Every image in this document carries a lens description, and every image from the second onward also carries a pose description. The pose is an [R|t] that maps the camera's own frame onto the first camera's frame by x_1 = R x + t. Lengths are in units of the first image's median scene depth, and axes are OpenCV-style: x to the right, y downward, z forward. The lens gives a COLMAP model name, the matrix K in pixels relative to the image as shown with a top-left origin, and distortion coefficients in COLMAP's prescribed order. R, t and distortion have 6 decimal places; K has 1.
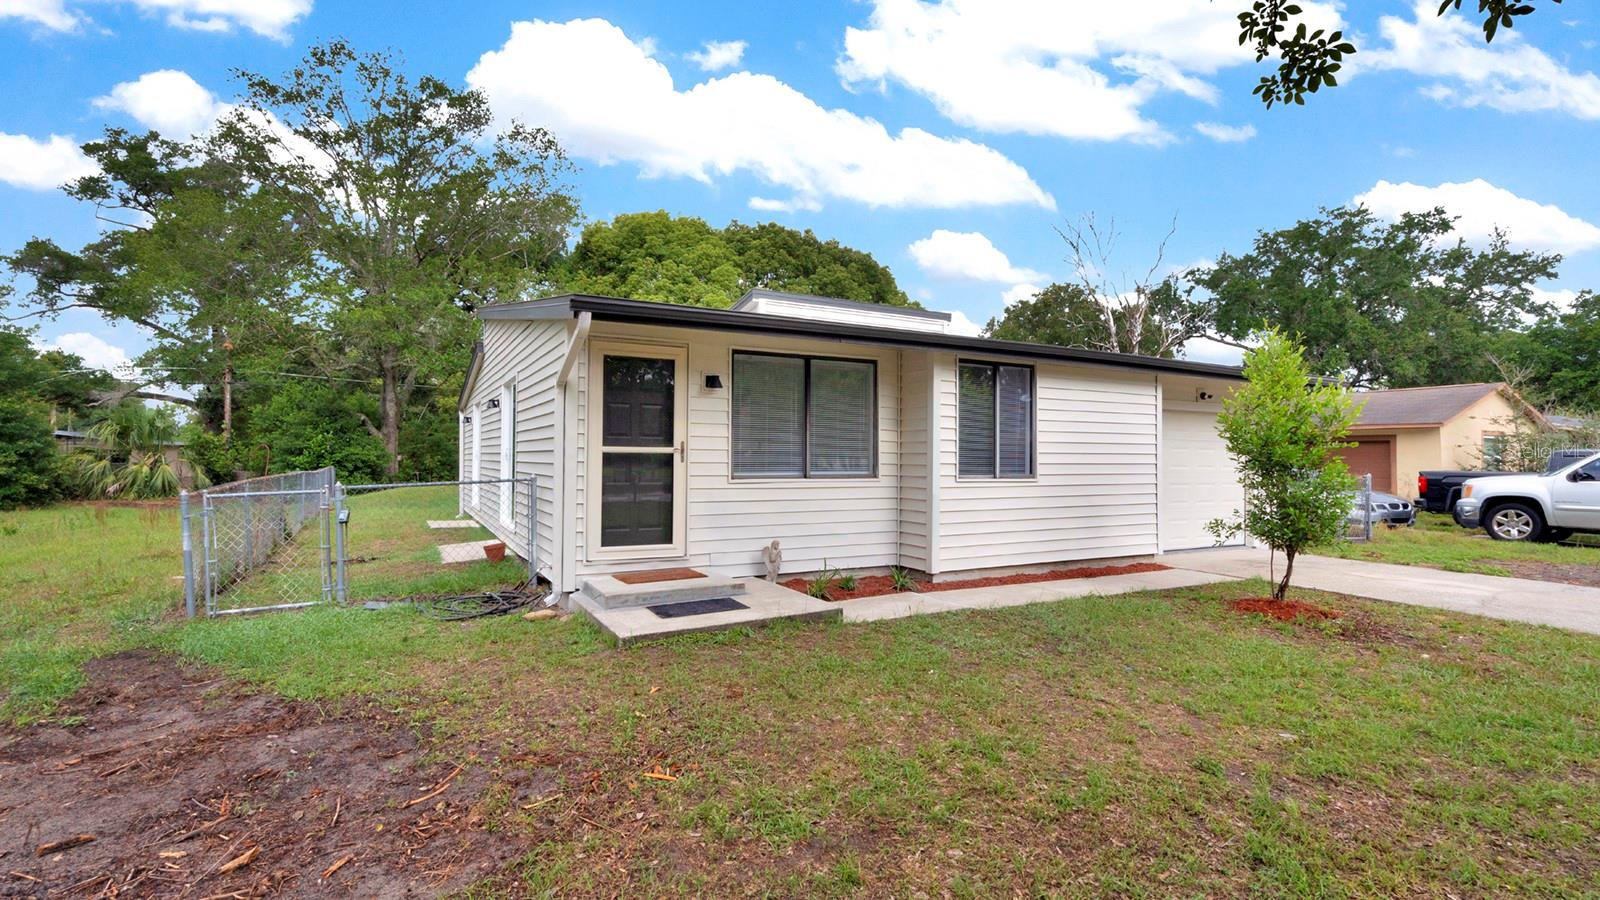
lens RADIAL K [[700.3, 0, 796.9], [0, 700.3, 453.1], [0, 0, 1]] dist [0.002759, 0.000425]
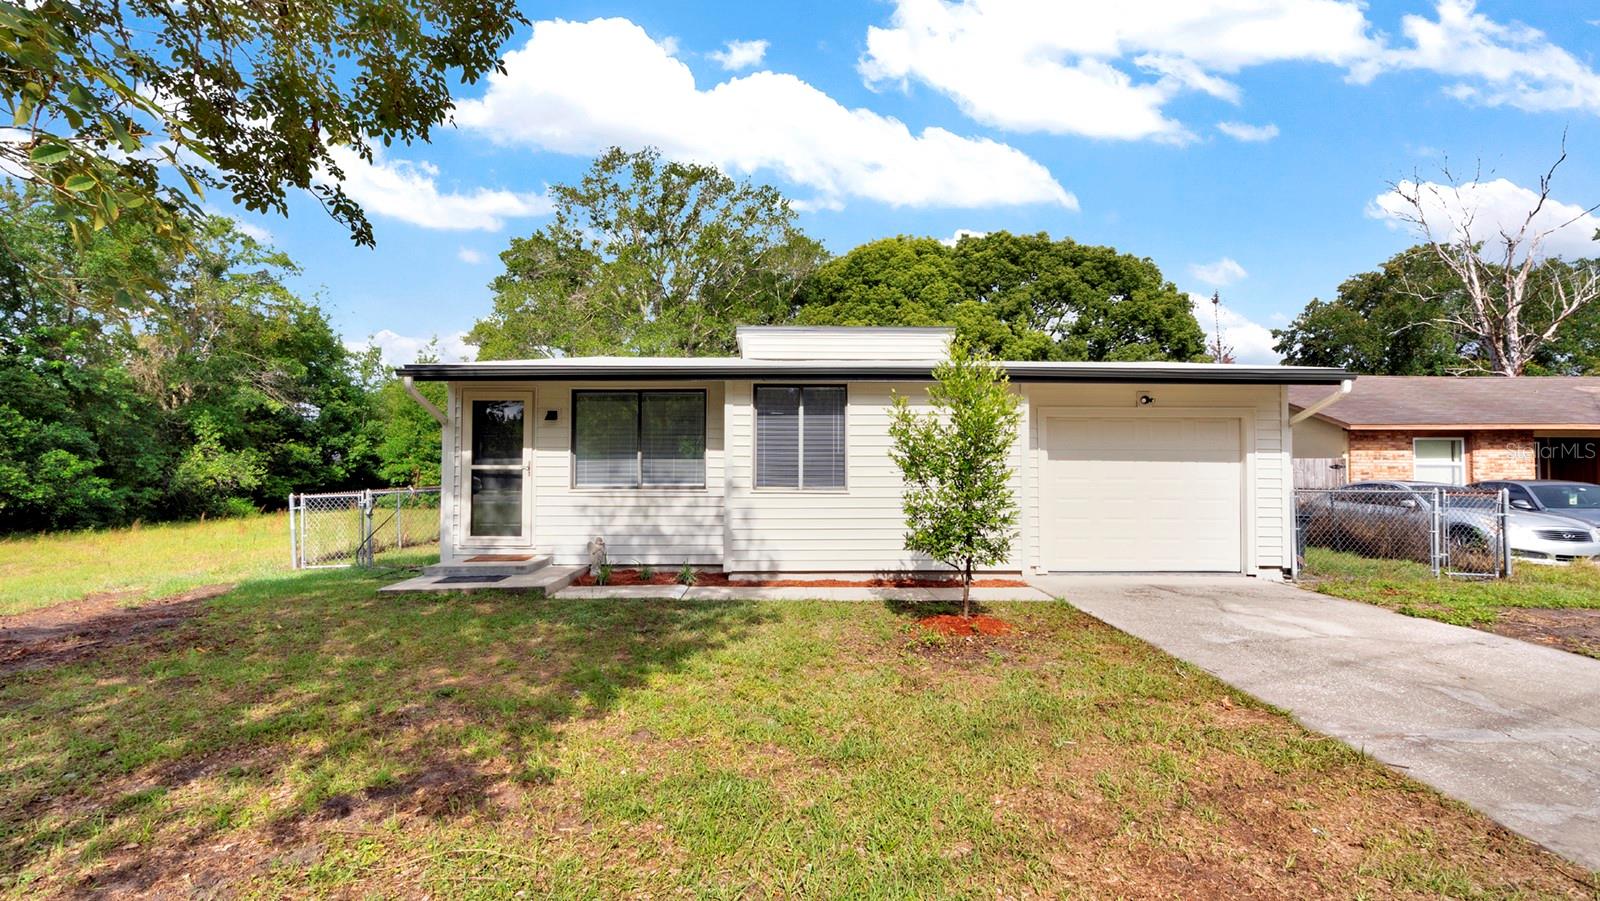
lens RADIAL K [[700.3, 0, 796.6], [0, 700.3, 450.0], [0, 0, 1]] dist [0.002759, 0.000425]
pose [[0.899297, -0.019900, -0.436885, 0.785990], [0.008687, 0.999580, -0.027648, 0.003908], [0.437252, 0.021068, 0.899092, 0.007519]]
